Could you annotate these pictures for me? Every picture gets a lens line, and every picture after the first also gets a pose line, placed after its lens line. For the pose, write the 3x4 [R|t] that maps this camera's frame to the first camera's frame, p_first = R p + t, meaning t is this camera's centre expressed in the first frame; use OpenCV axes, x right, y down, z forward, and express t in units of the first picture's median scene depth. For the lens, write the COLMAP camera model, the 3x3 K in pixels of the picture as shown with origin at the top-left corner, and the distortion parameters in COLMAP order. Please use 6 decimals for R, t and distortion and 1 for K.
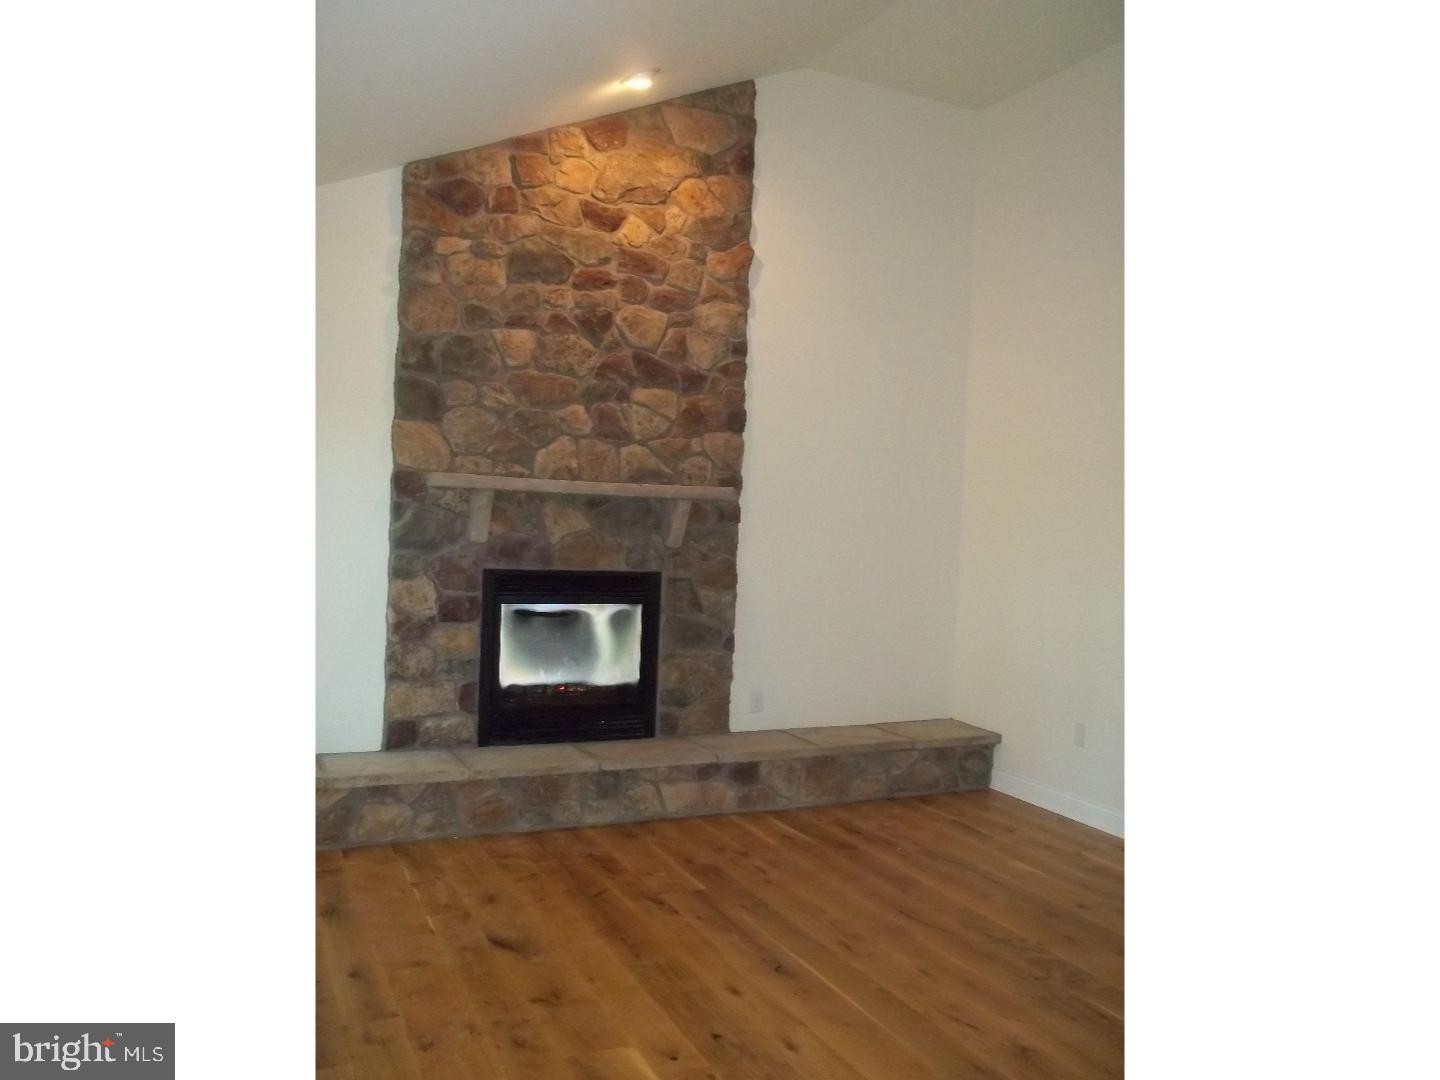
lens RADIAL K [[1054.2, 0, 720.0], [0, 1054.2, 540.0], [0, 0, 1]] dist [-0.097672, 0.118018]
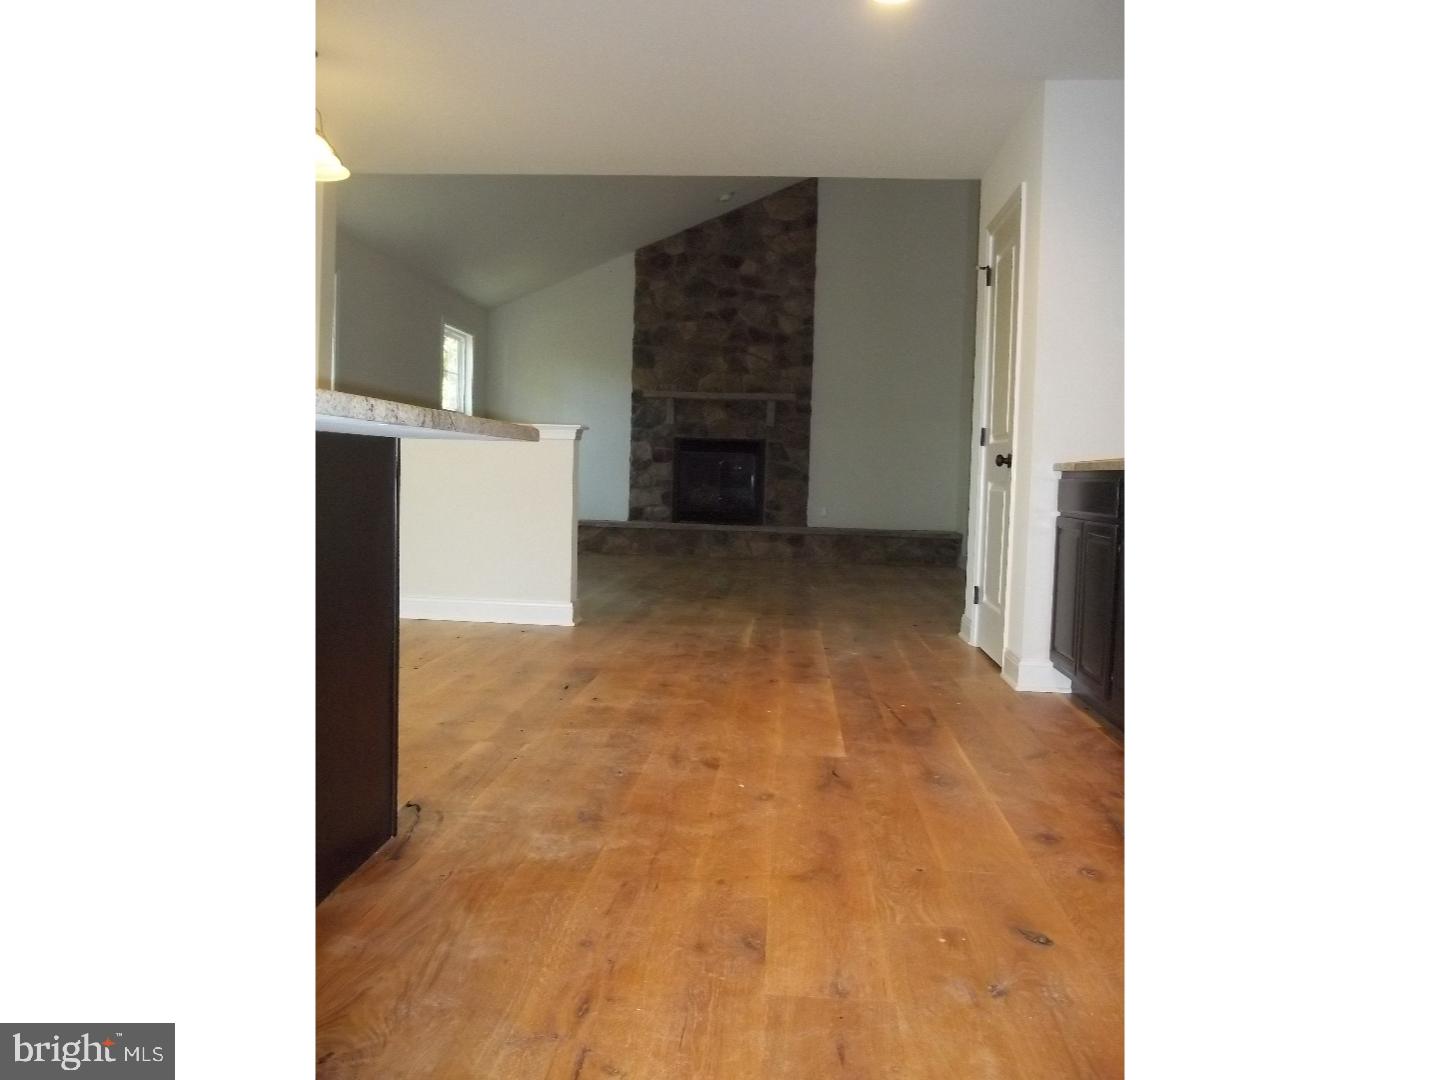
lens RADIAL K [[1054.2, 0, 720.0], [0, 1054.2, 540.0], [0, 0, 1]] dist [-0.097672, 0.118018]
pose [[0.871223, 0.009679, -0.490791, 0.867026], [-0.006350, 0.999944, 0.008449, 0.209330], [0.490846, -0.004245, 0.871236, -0.770131]]
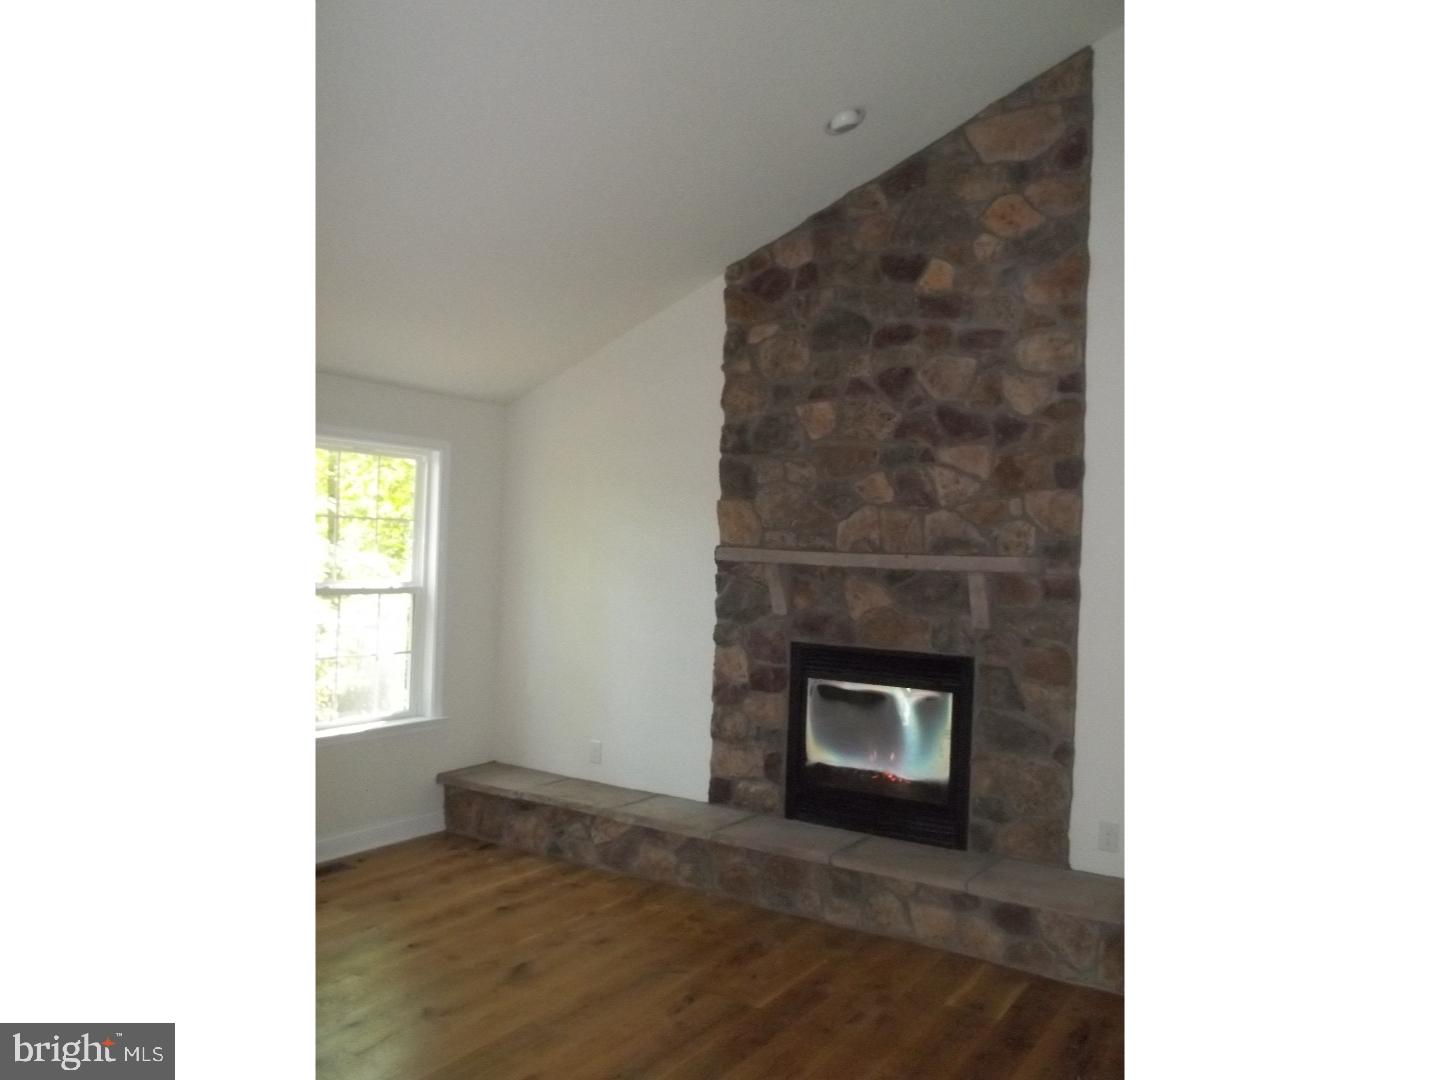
lens RADIAL K [[1054.2, 0, 720.0], [0, 1054.2, 540.0], [0, 0, 1]] dist [-0.097672, 0.118018]
pose [[0.534812, -0.032289, -0.844354, 0.582890], [-0.036214, 0.997476, -0.061083, -0.005517], [0.844195, 0.063245, 0.532292, 0.385554]]
